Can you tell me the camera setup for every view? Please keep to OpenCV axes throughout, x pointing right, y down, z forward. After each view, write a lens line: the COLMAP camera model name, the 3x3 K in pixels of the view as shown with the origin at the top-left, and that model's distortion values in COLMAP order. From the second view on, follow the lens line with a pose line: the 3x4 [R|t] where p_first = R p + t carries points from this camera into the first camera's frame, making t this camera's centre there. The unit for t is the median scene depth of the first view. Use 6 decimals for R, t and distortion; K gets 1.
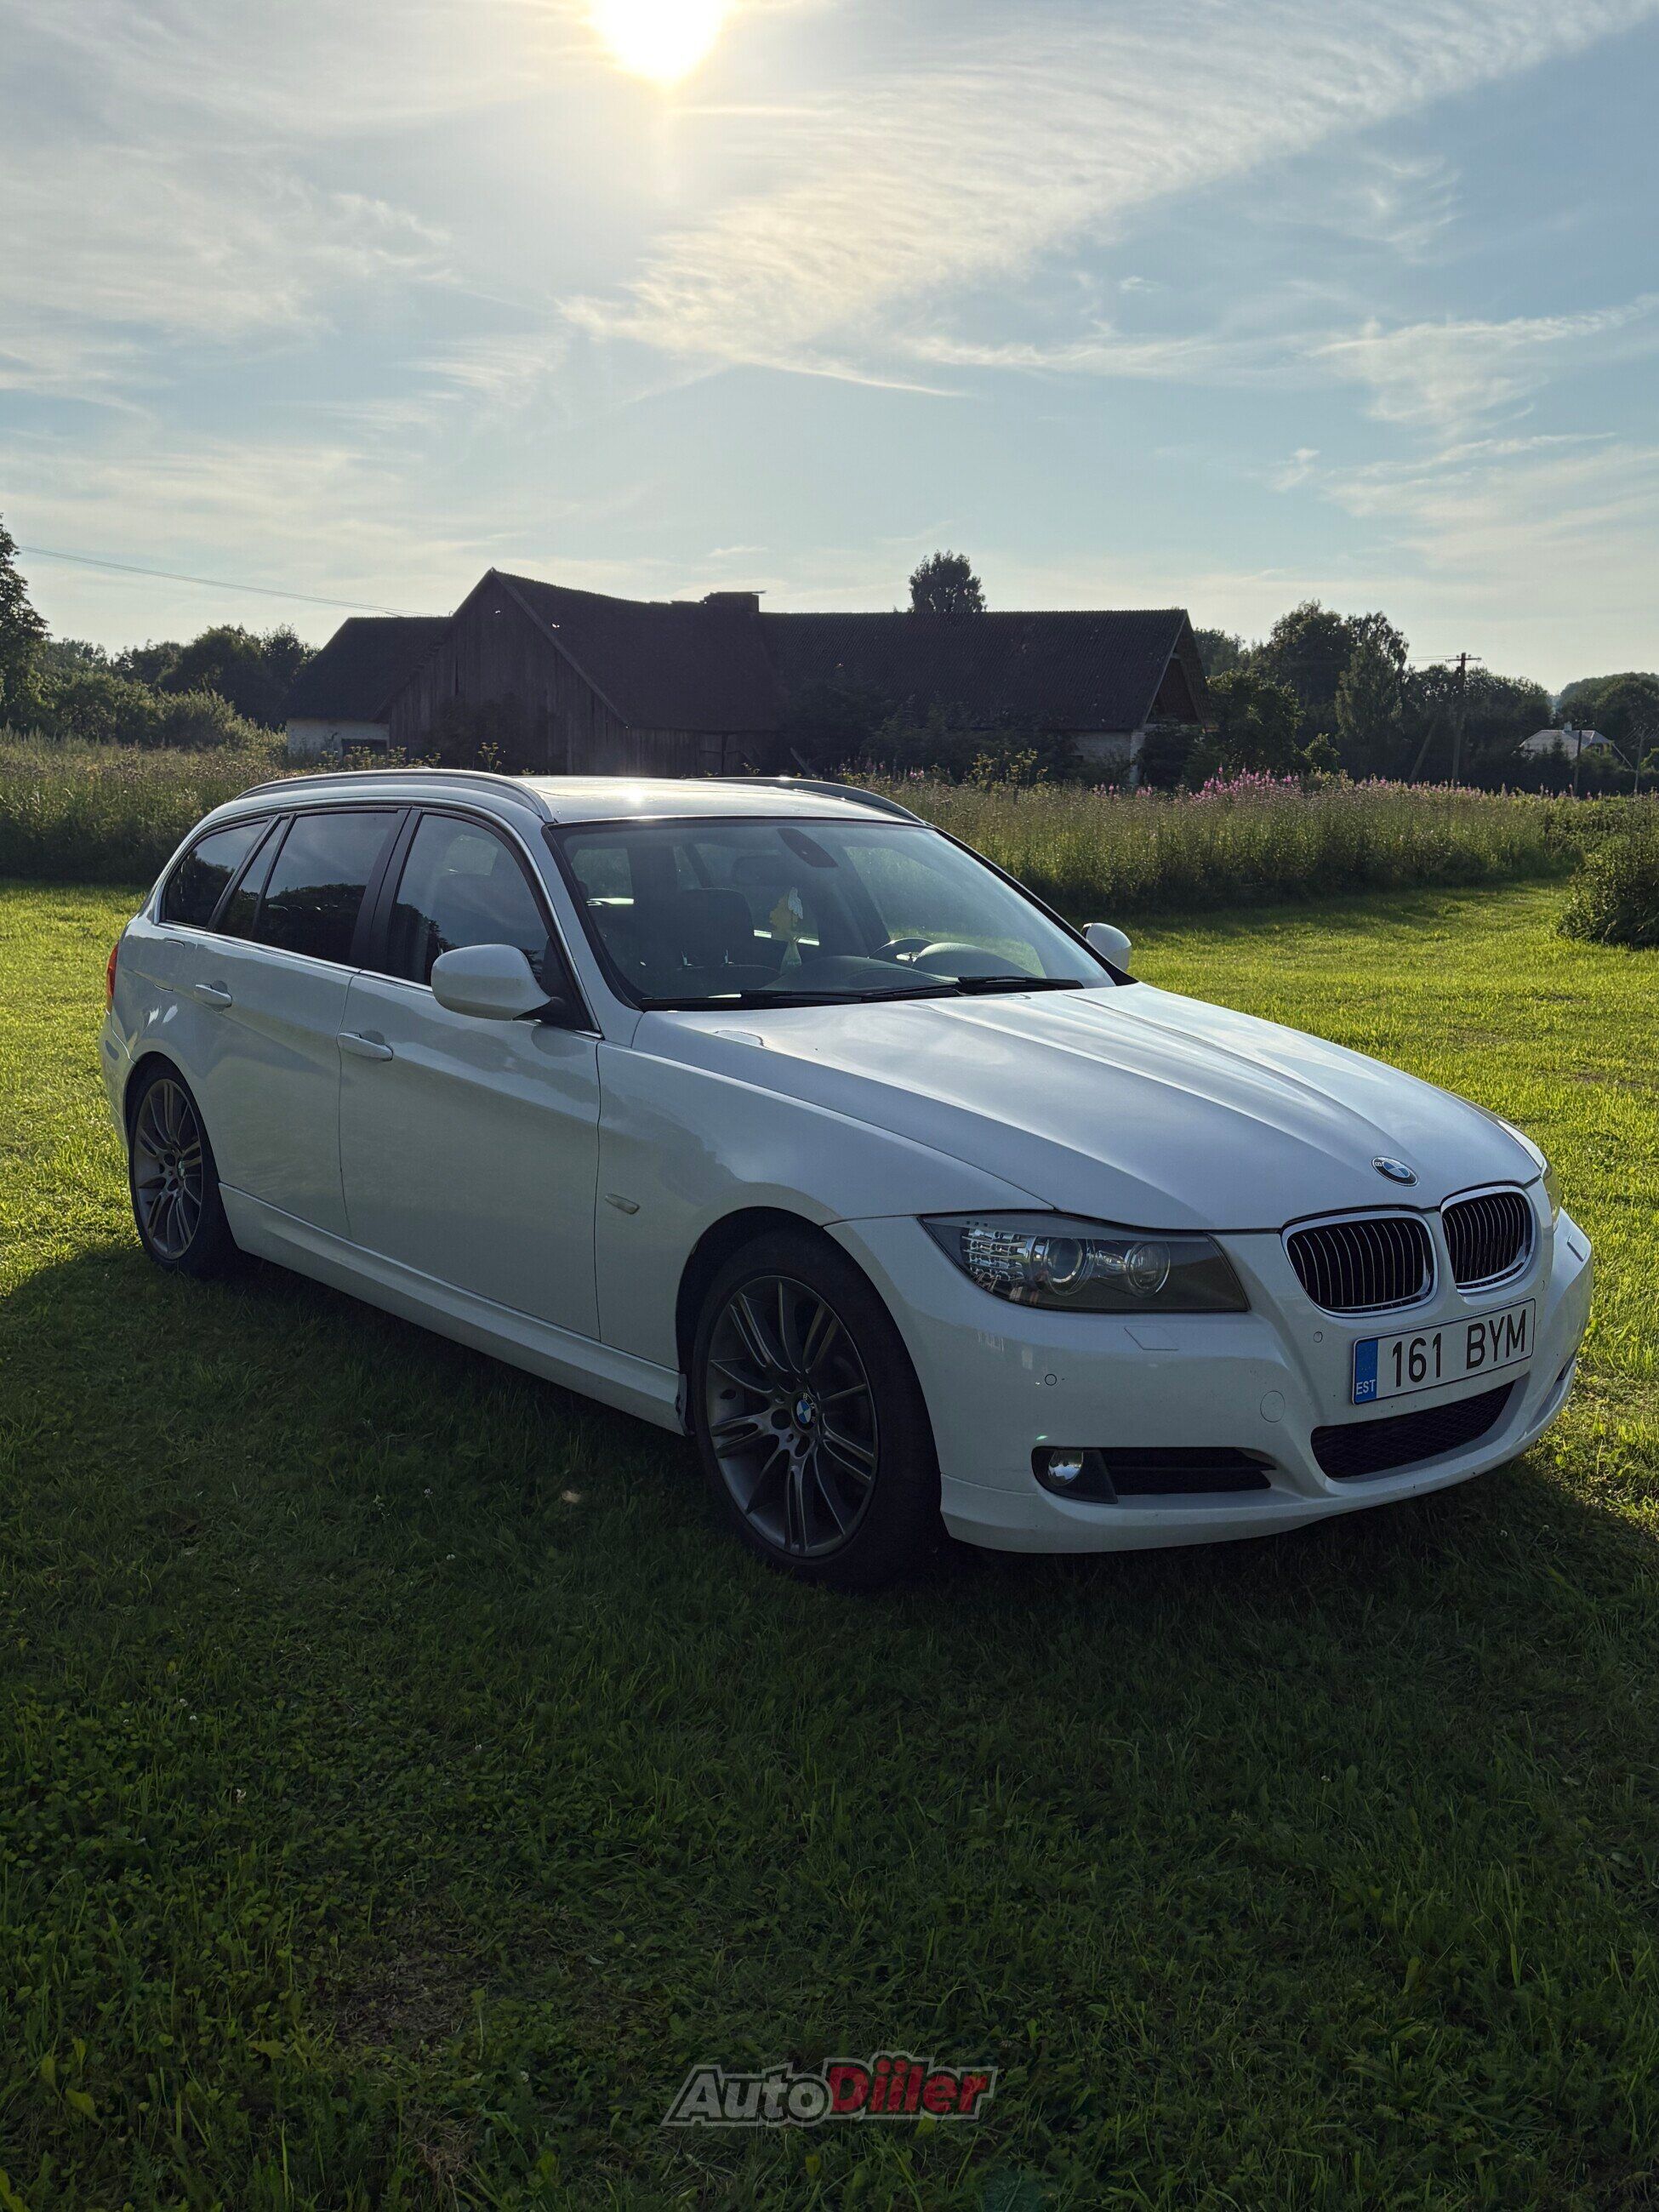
lens RADIAL K [[2124.9, 0, 829.5], [0, 2124.9, 1106.0], [0, 0, 1]] dist [0.132246, -0.409877]
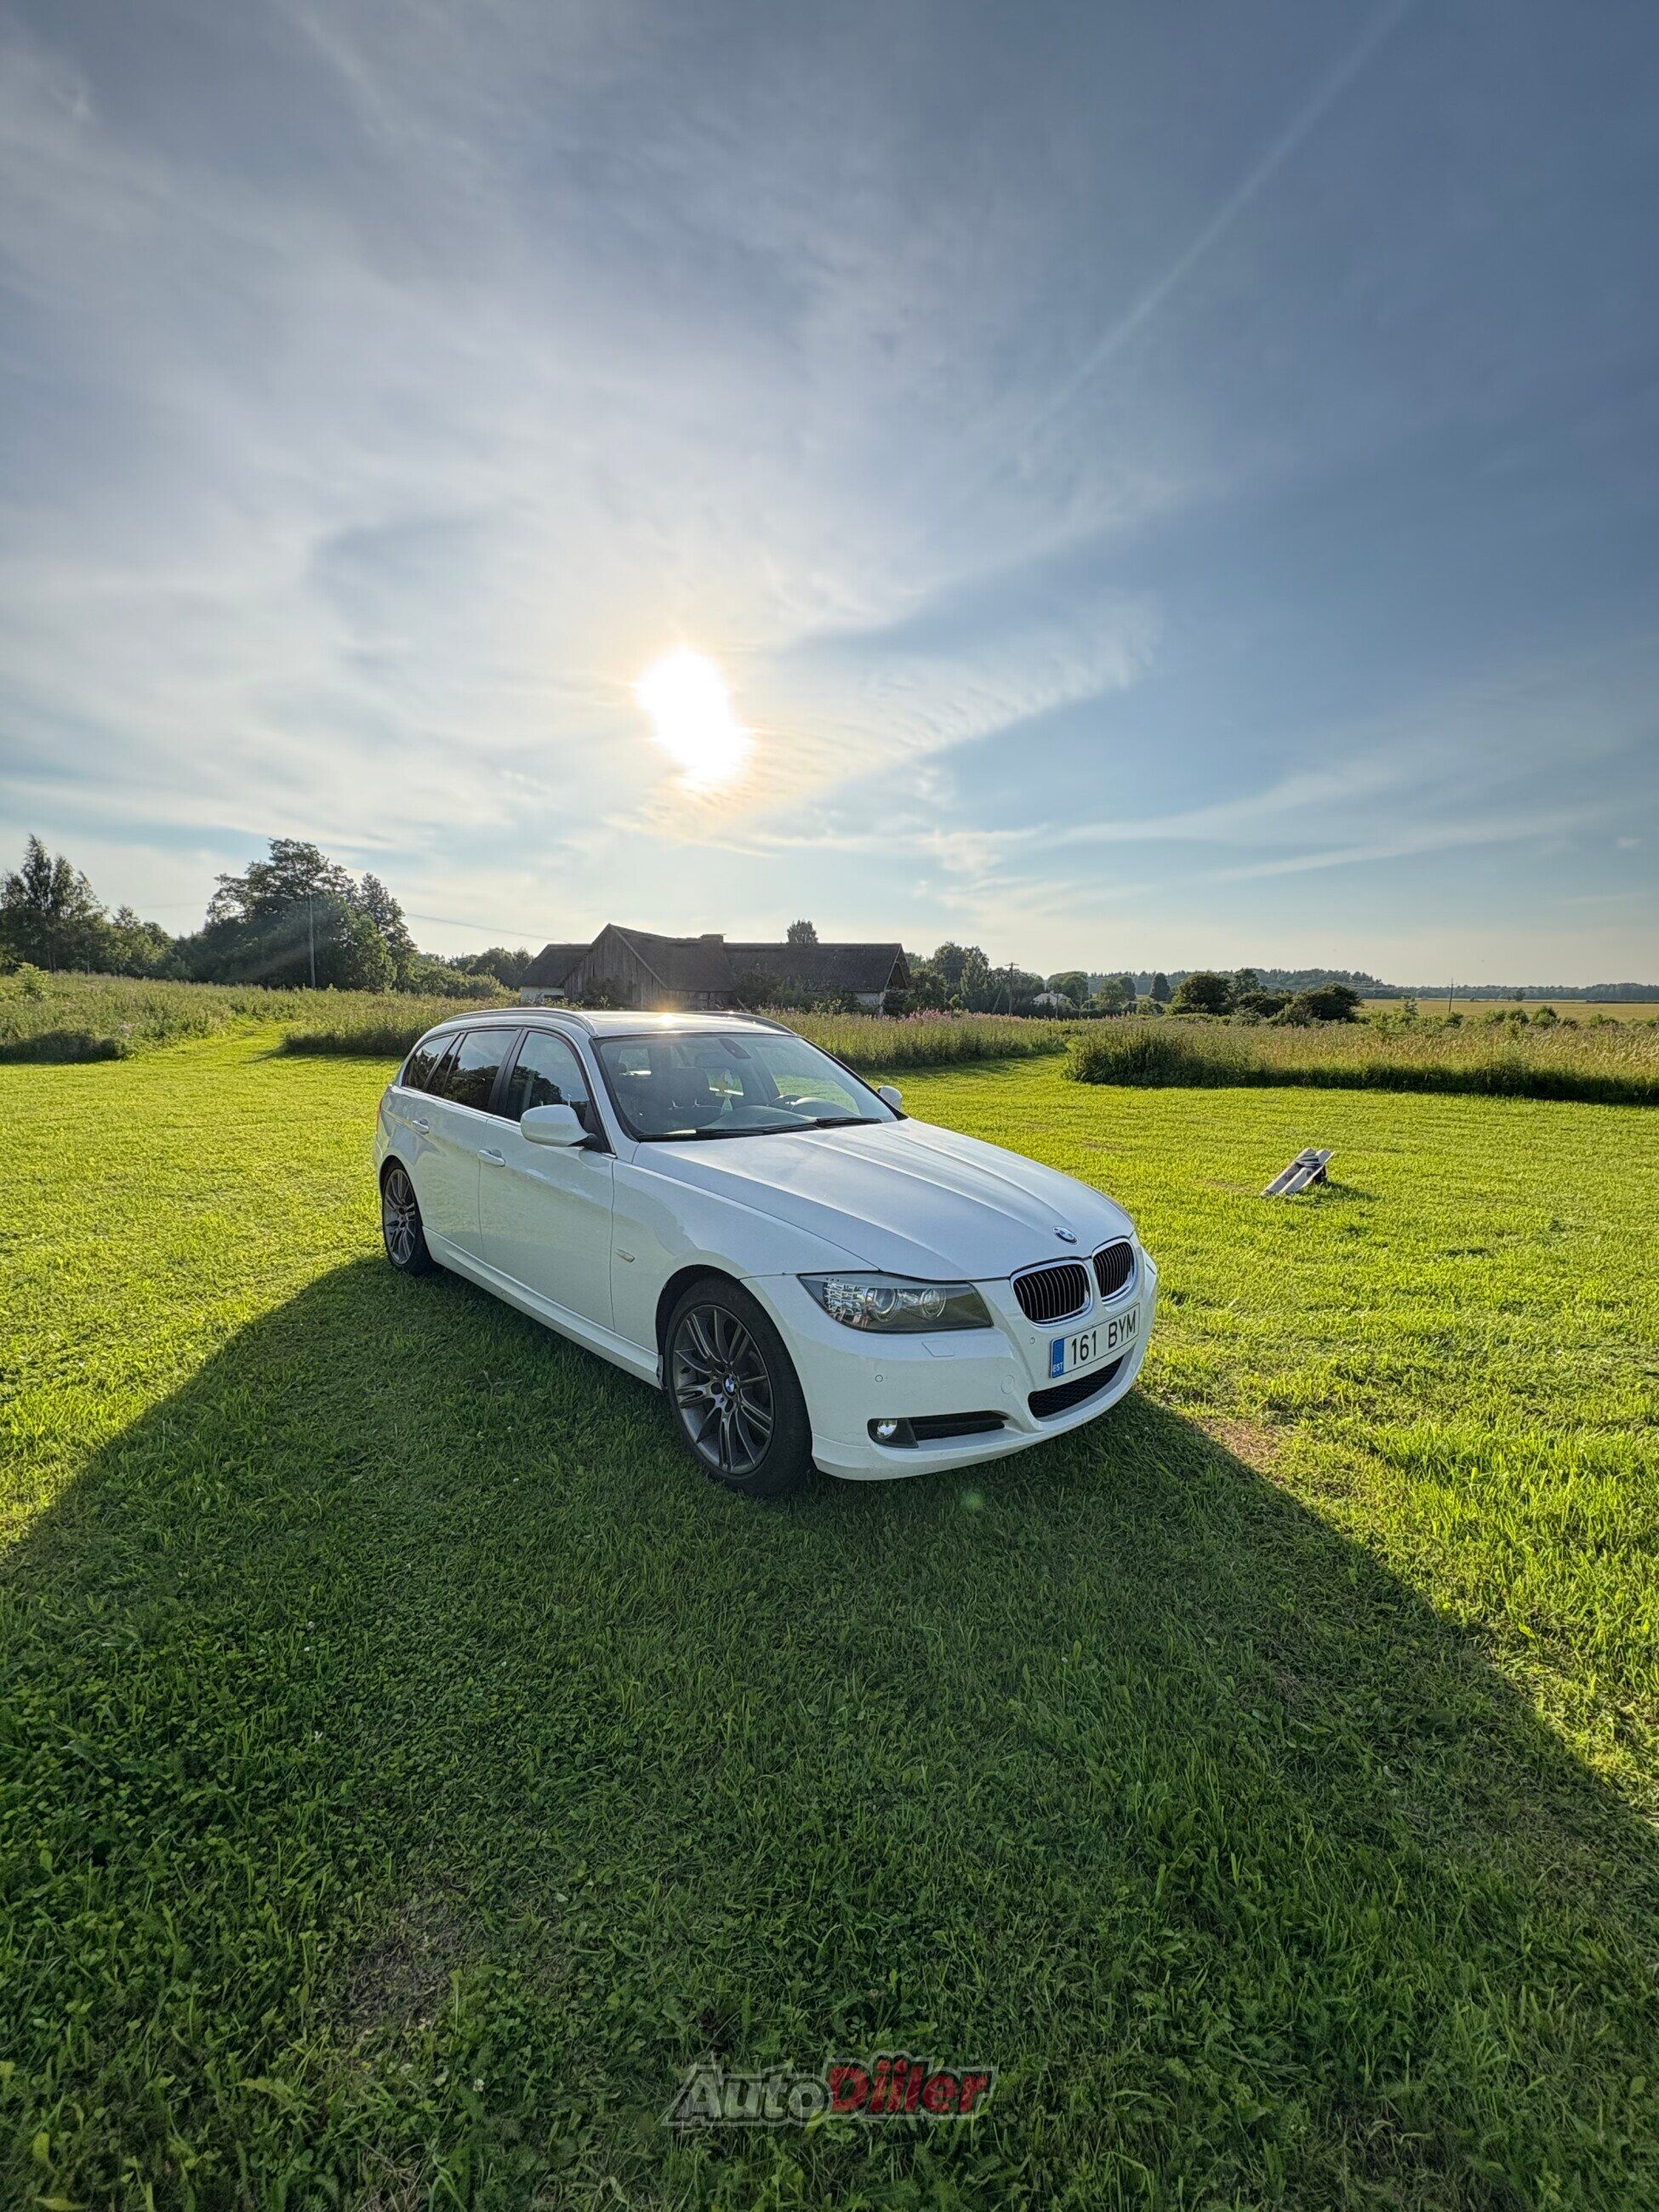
lens RADIAL K [[879.0, 0, 829.5], [0, 879.0, 1106.0], [0, 0, 1]] dist [-0.007544, -0.000342]
pose [[0.996437, -0.006460, 0.084095, 0.009198], [0.010278, 0.998932, -0.045052, -0.042878], [-0.083714, 0.045756, 0.995439, 0.273800]]
